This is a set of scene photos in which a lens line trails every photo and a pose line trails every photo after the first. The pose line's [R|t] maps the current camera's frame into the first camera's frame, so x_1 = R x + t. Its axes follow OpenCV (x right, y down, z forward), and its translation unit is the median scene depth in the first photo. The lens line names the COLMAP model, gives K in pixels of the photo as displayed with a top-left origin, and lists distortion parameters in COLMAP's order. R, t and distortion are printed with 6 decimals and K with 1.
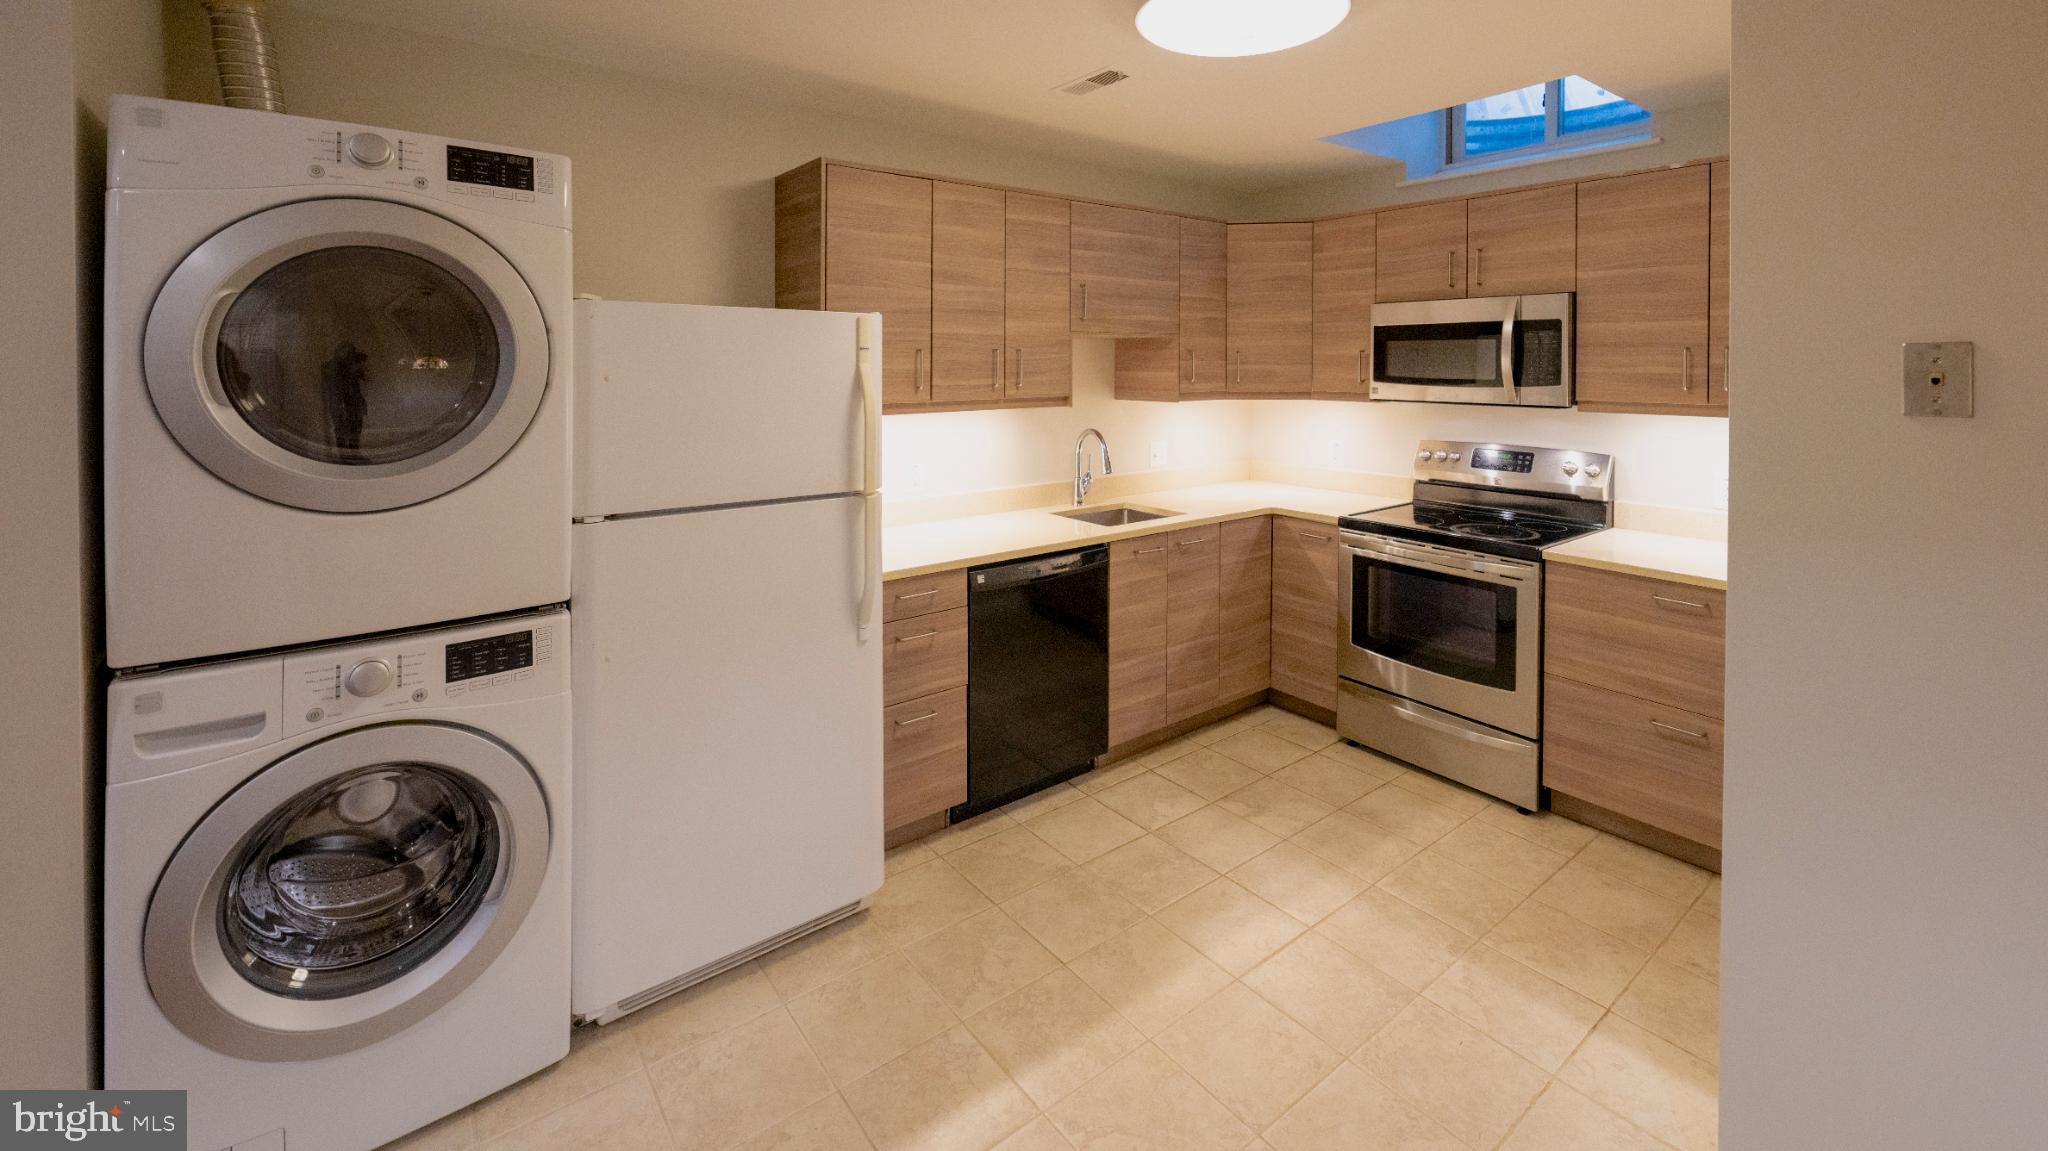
lens RADIAL K [[823.4, 0, 1028.1], [0, 823.4, 364.7], [0, 0, 1]] dist [-0.001088, -0.000113]
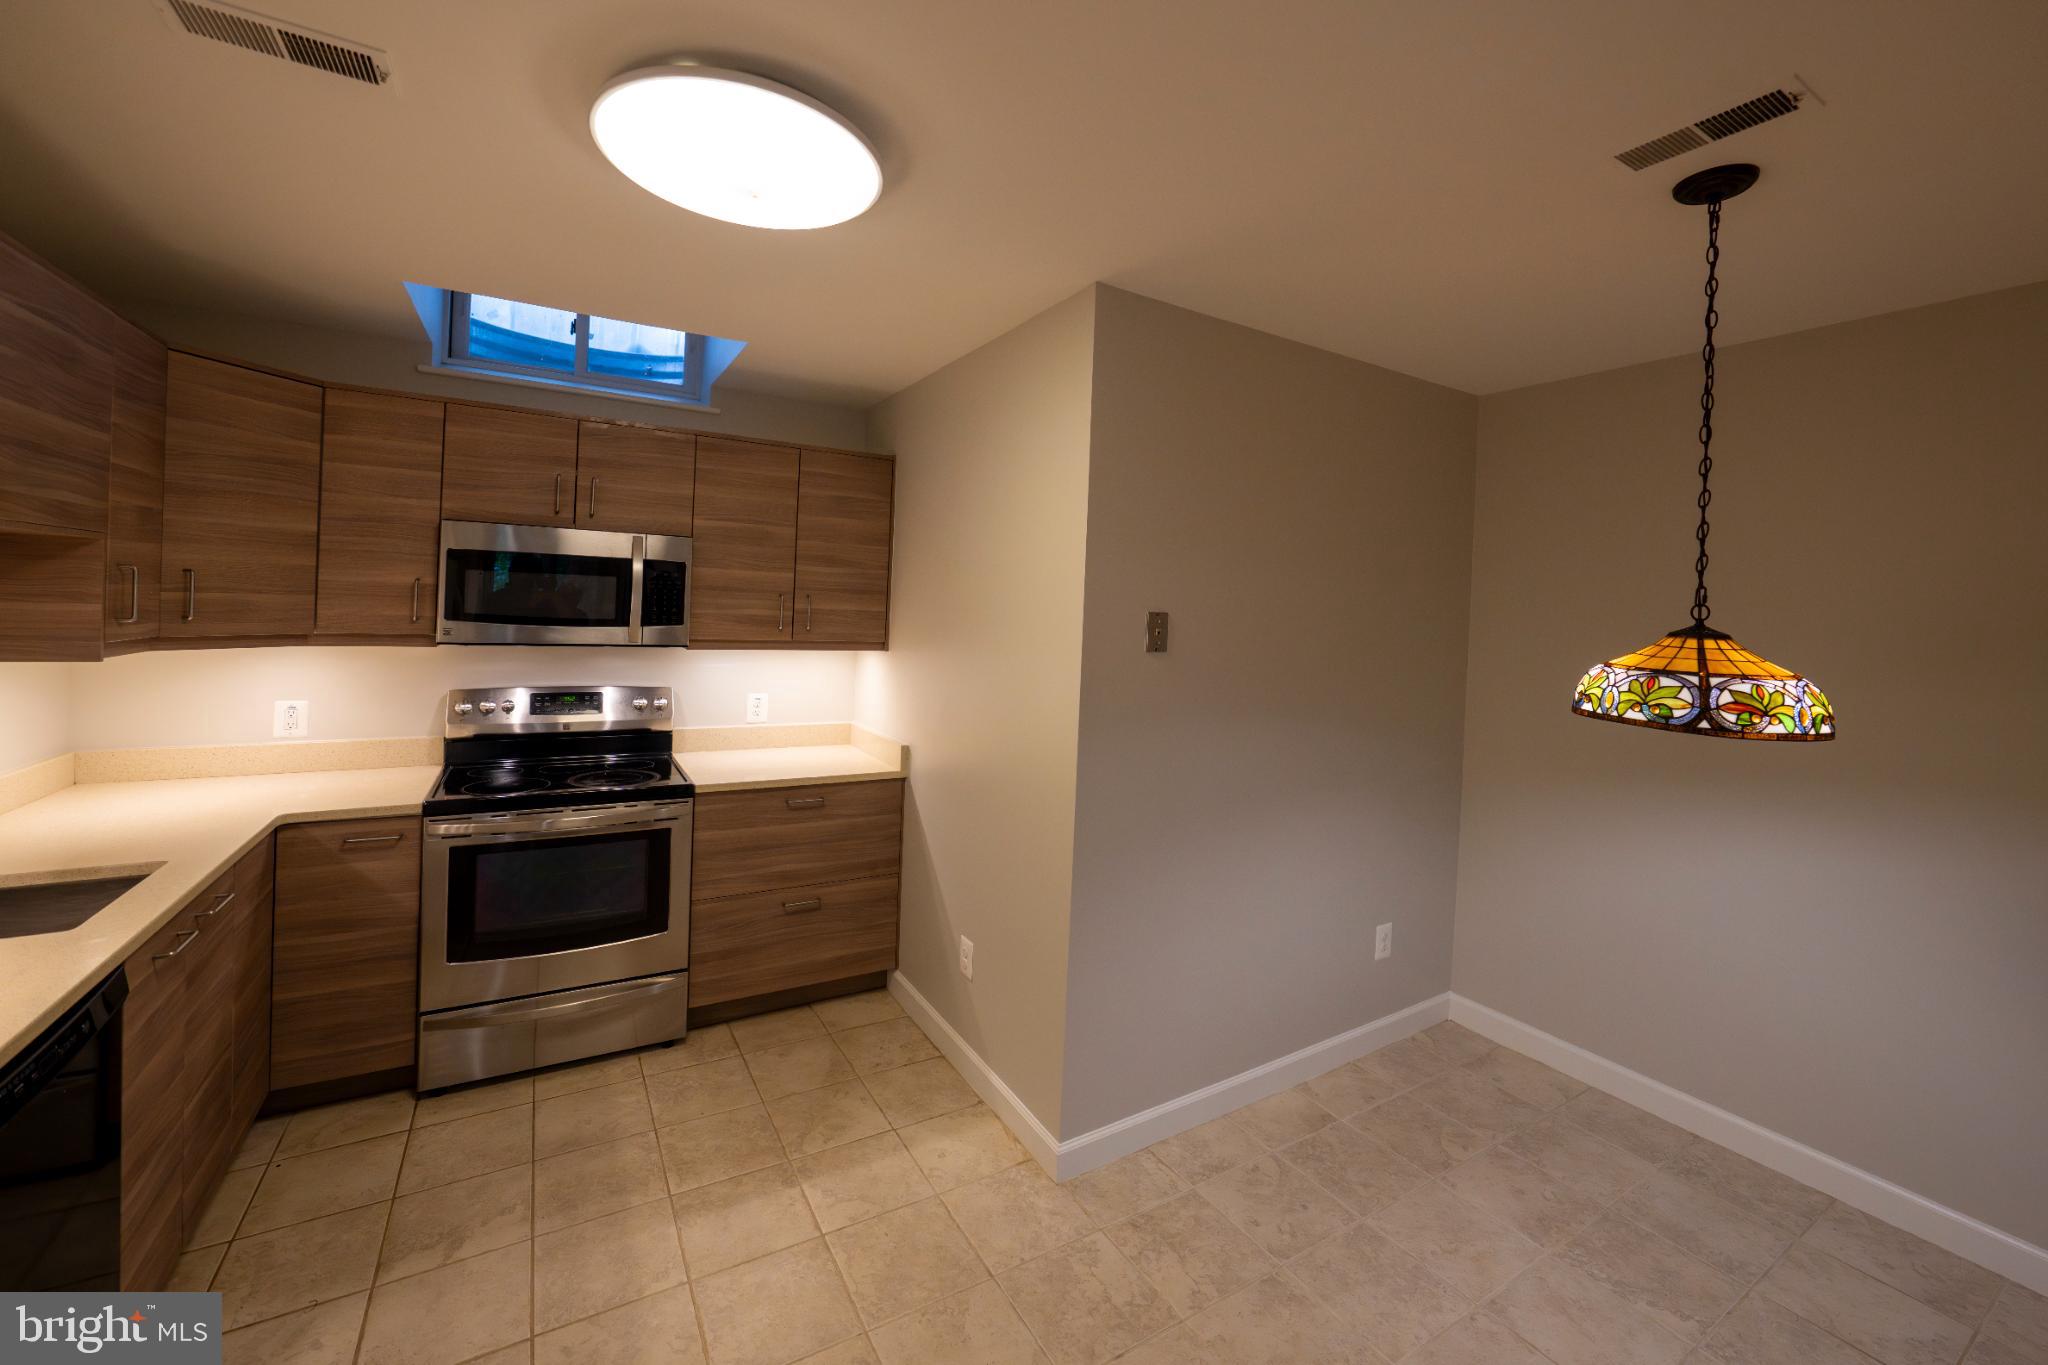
lens RADIAL K [[822.7, 0, 997.0], [0, 822.7, 616.4], [0, 0, 1]] dist [-0.015658, 0.000203]
pose [[0.136519, -0.002433, 0.990634, -0.317321], [-0.031975, 0.999465, 0.006861, -0.006045], [-0.990121, -0.032612, 0.136368, 0.440858]]
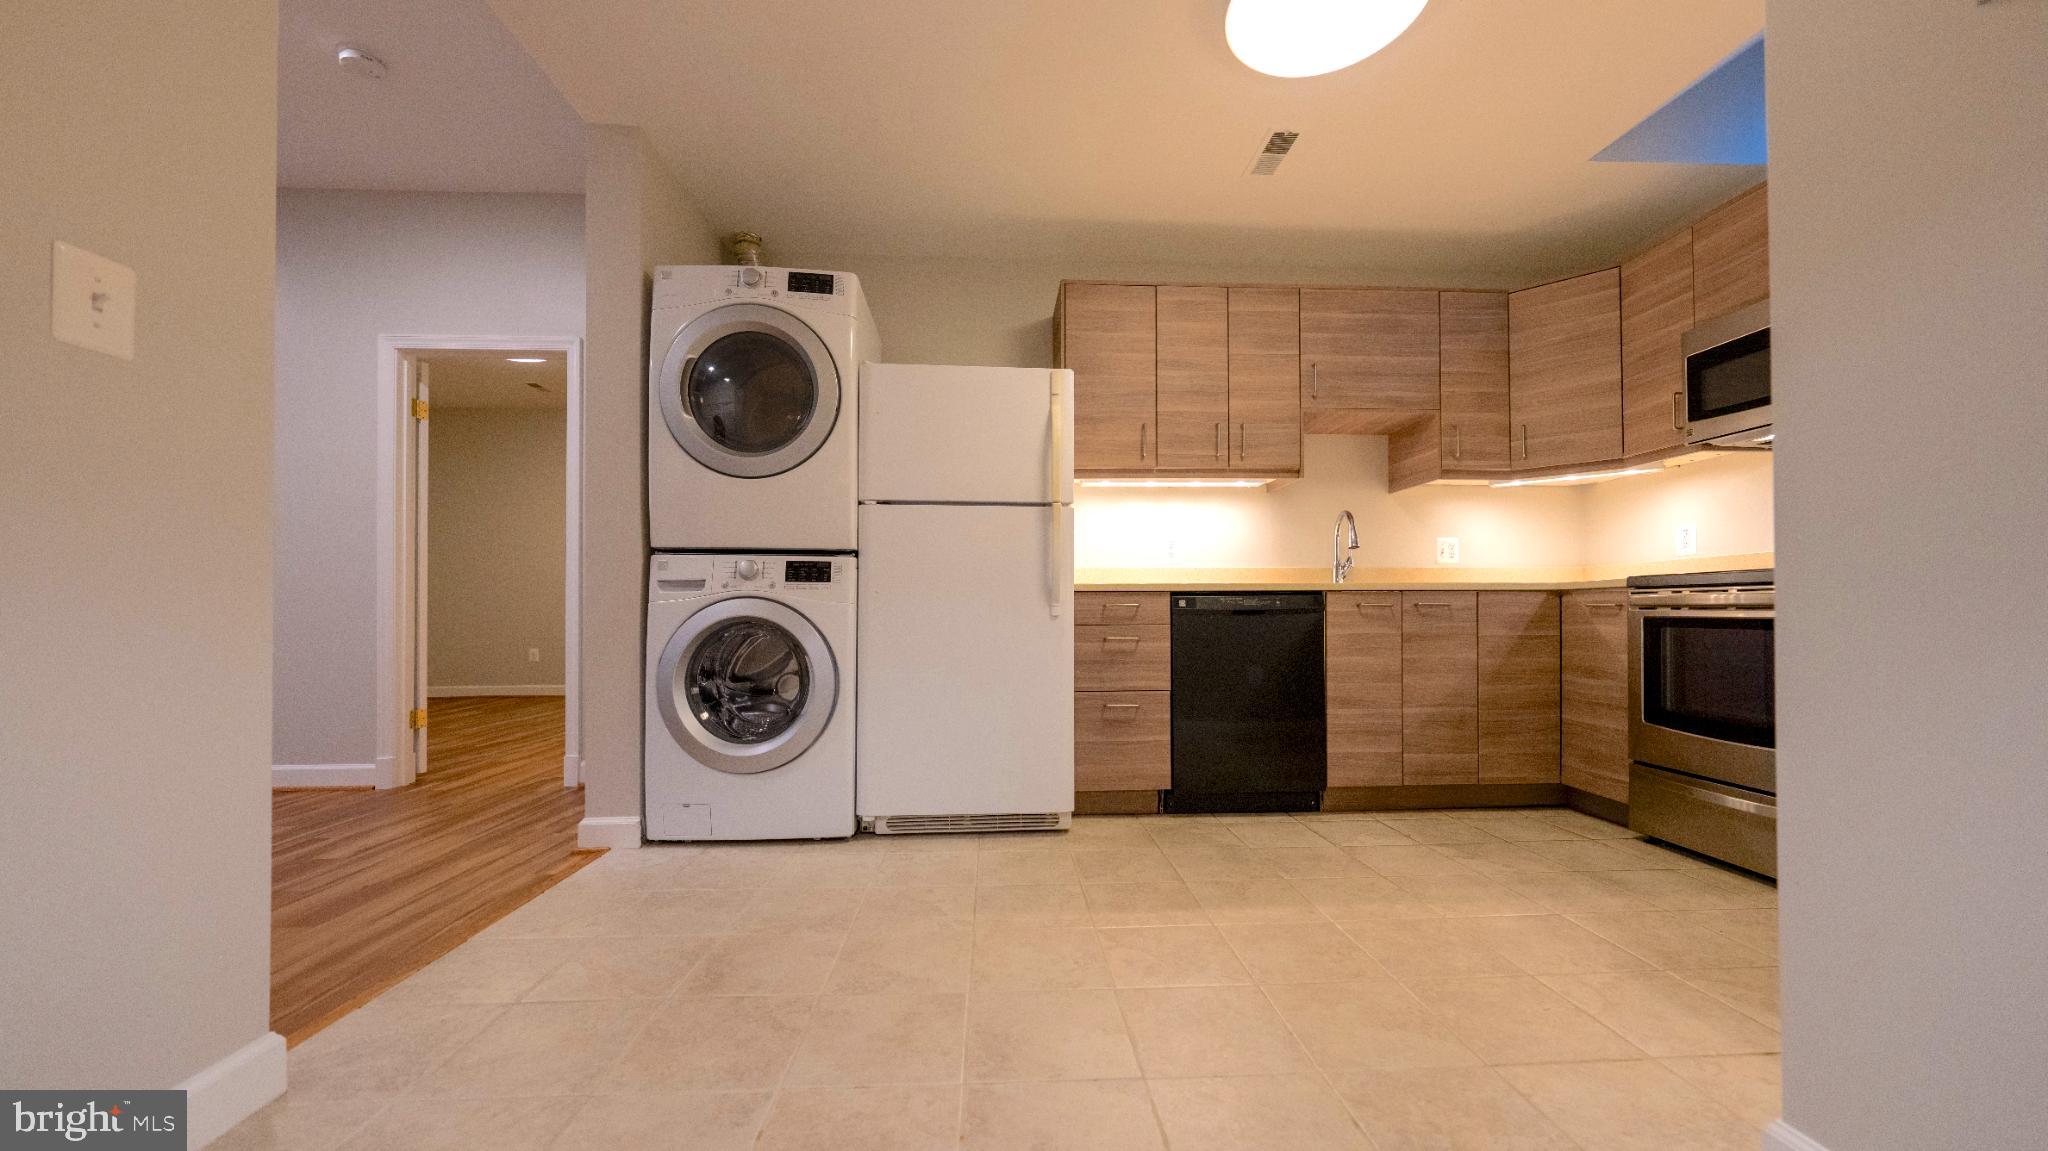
lens RADIAL K [[705.8, 0, 1024.0], [0, 705.8, 575.5], [0, 0, 1]] dist [0.001665, 0.000014]
pose [[0.832195, -0.010828, -0.554378, 0.292449], [-0.001764, 0.999753, -0.022176, 0.225639], [0.554481, 0.019432, 0.831970, 0.026791]]
